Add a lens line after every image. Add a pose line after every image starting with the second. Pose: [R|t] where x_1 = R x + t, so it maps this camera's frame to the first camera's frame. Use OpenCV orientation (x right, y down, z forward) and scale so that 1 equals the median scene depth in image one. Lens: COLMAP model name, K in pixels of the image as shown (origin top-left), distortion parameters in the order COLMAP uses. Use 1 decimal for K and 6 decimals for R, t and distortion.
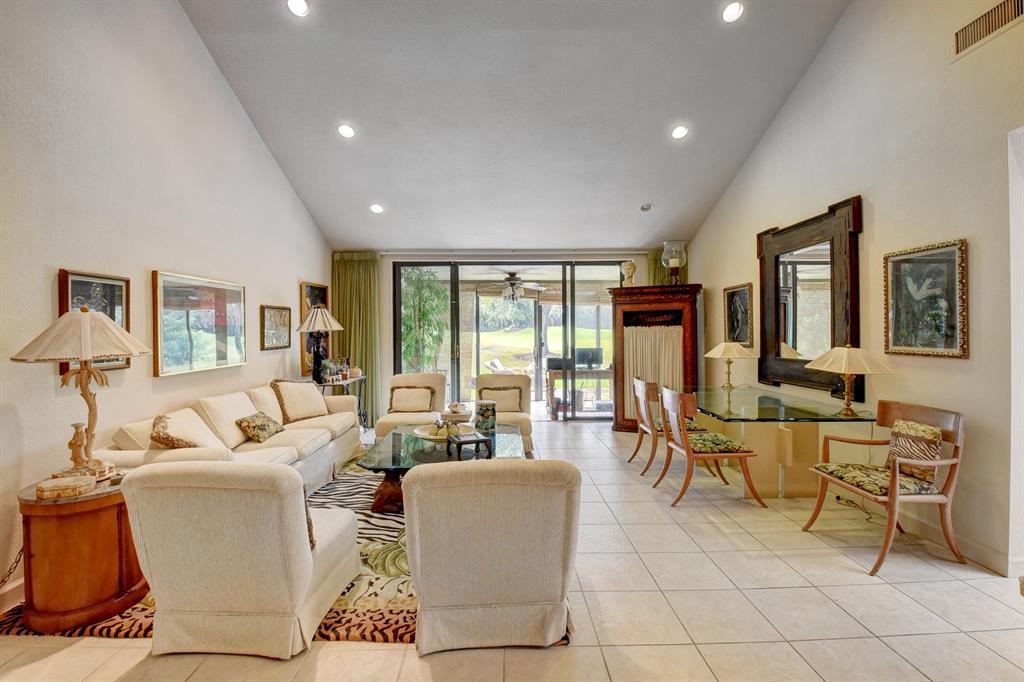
lens RADIAL K [[451.4, 0, 506.9], [0, 451.4, 326.9], [0, 0, 1]] dist [-0.004237, -0.011913]
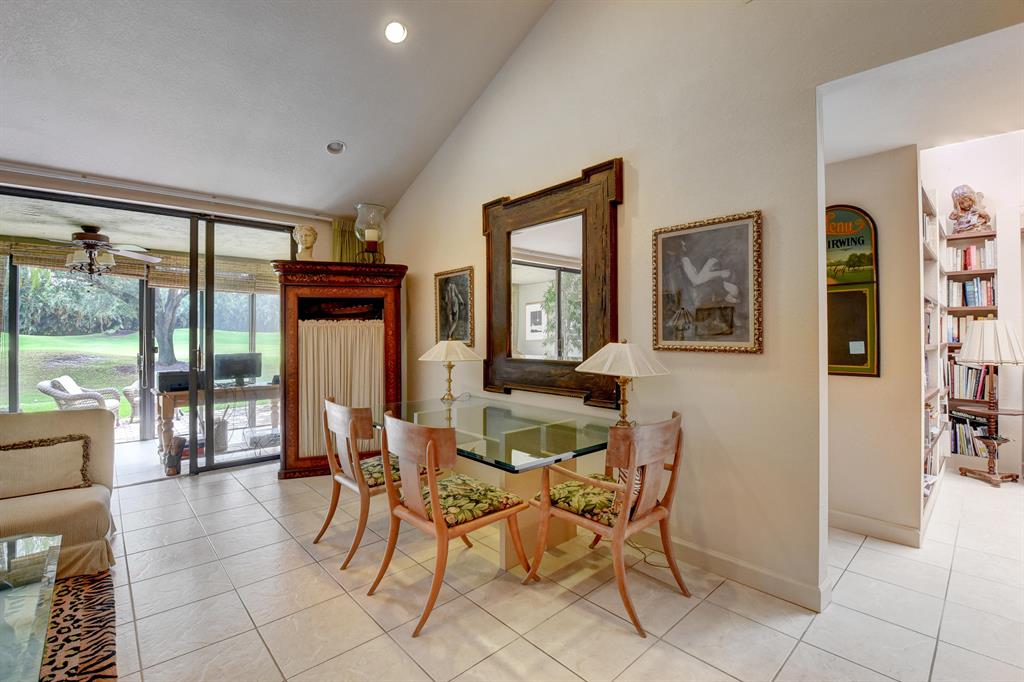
lens RADIAL K [[451.4, 0, 508.4], [0, 451.4, 330.0], [0, 0, 1]] dist [-0.004237, -0.011913]
pose [[0.748333, 0.006131, 0.663295, 0.062380], [-0.005941, 0.999979, -0.002540, 0.018074], [-0.663297, -0.002039, 0.748354, 0.376821]]
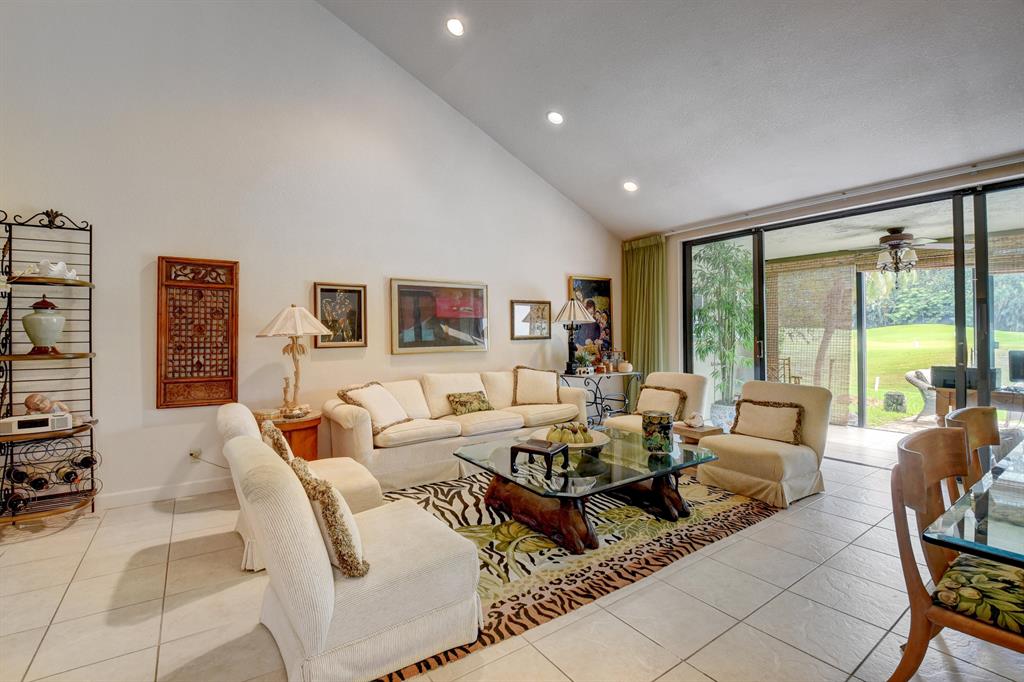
lens RADIAL K [[451.4, 0, 501.8], [0, 451.4, 329.5], [0, 0, 1]] dist [-0.004237, -0.011913]
pose [[0.553109, -0.005504, -0.833091, 0.384856], [0.009185, 0.999958, -0.000508, 0.026218], [0.833058, -0.007371, 0.553136, 0.348998]]
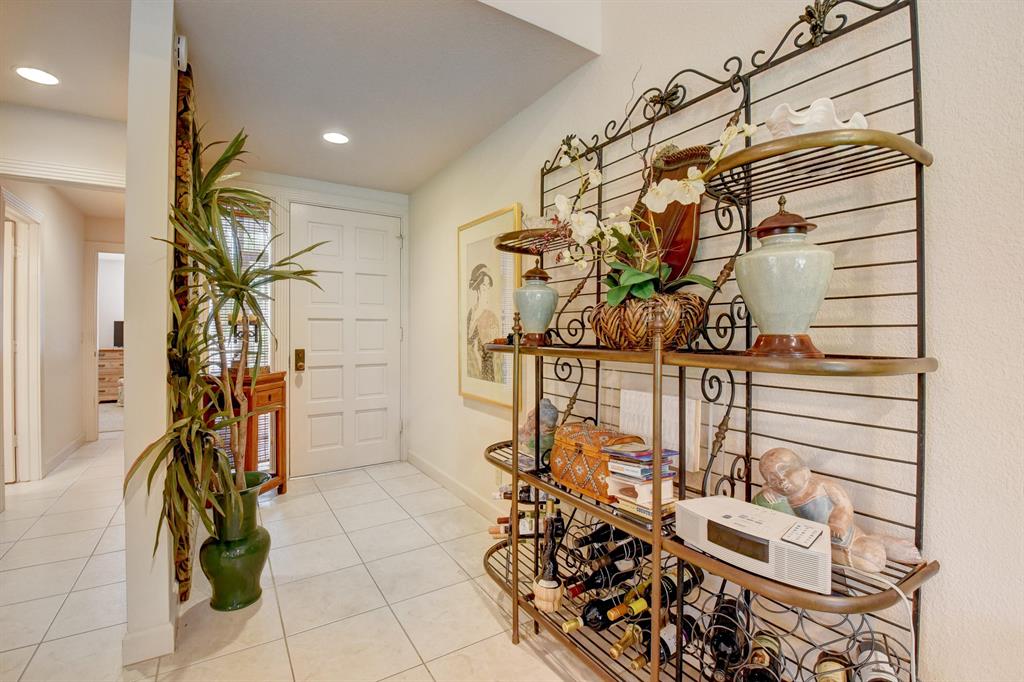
lens RADIAL K [[451.4, 0, 515.5], [0, 451.4, 332.0], [0, 0, 1]] dist [-0.004237, -0.011913]
pose [[-0.841927, 0.000486, -0.539591, -0.223603], [0.004301, 0.999974, -0.005810, 0.042732], [0.539574, -0.007213, -0.841907, 0.283554]]
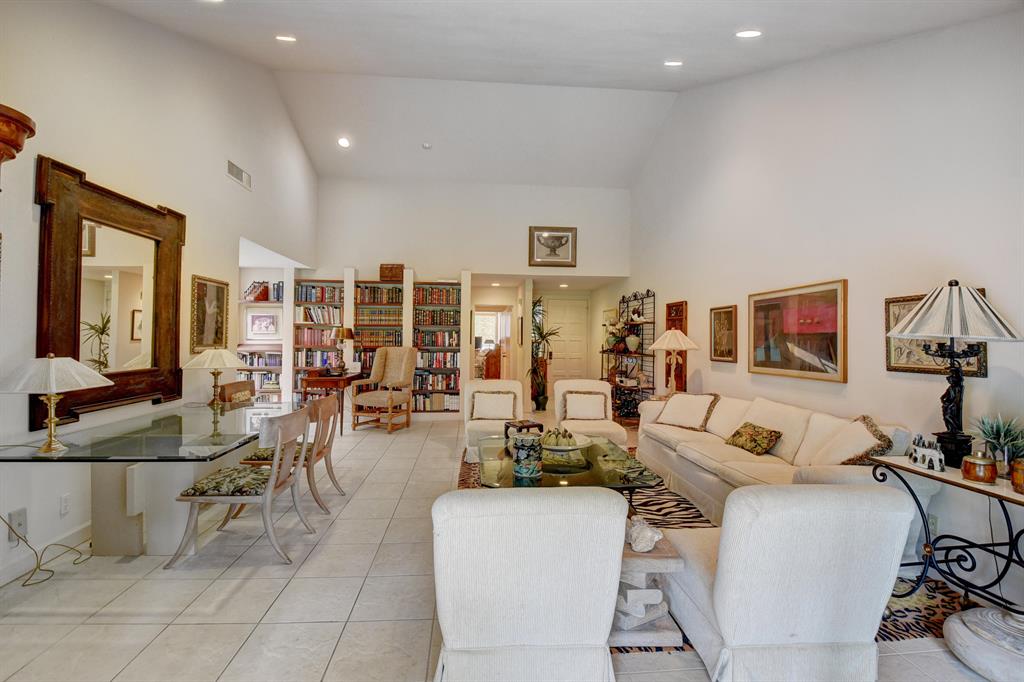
lens RADIAL K [[451.4, 0, 502.5], [0, 451.4, 332.4], [0, 0, 1]] dist [-0.004237, -0.011913]
pose [[-0.998035, -0.006208, -0.062345, 0.035866], [-0.005228, 0.999860, -0.015865, 0.010927], [0.062435, -0.015508, -0.997929, 1.573449]]
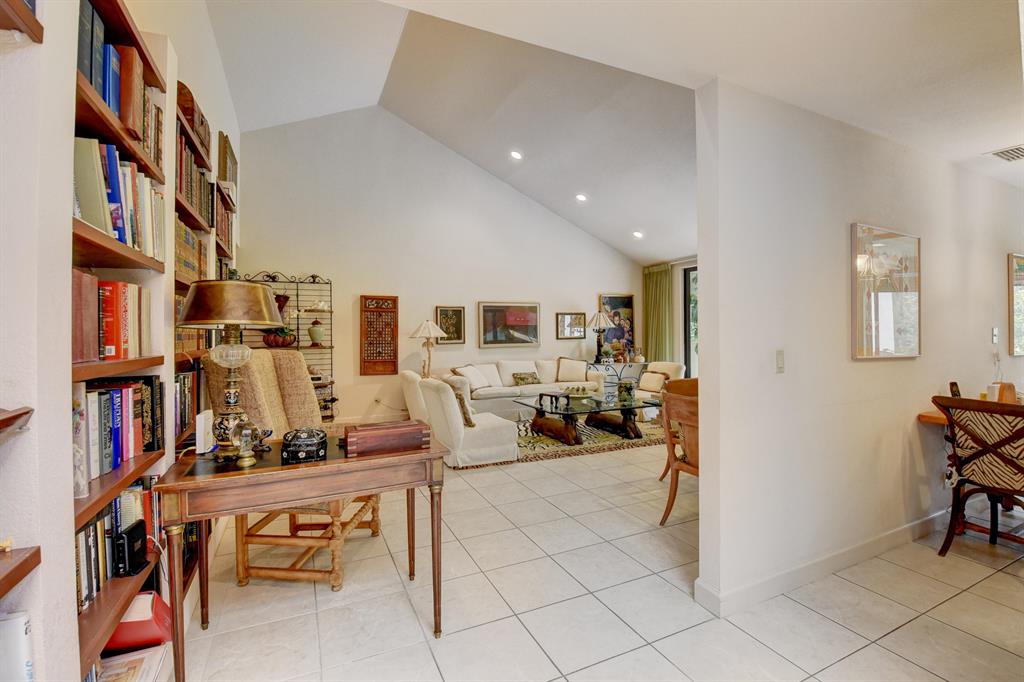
lens RADIAL K [[451.4, 0, 503.3], [0, 451.4, 334.4], [0, 0, 1]] dist [-0.004237, -0.011913]
pose [[0.403664, 0.009690, -0.914856, 0.915080], [0.009359, 0.999848, 0.014720, 0.006391], [0.914859, -0.014504, 0.403512, 0.132108]]
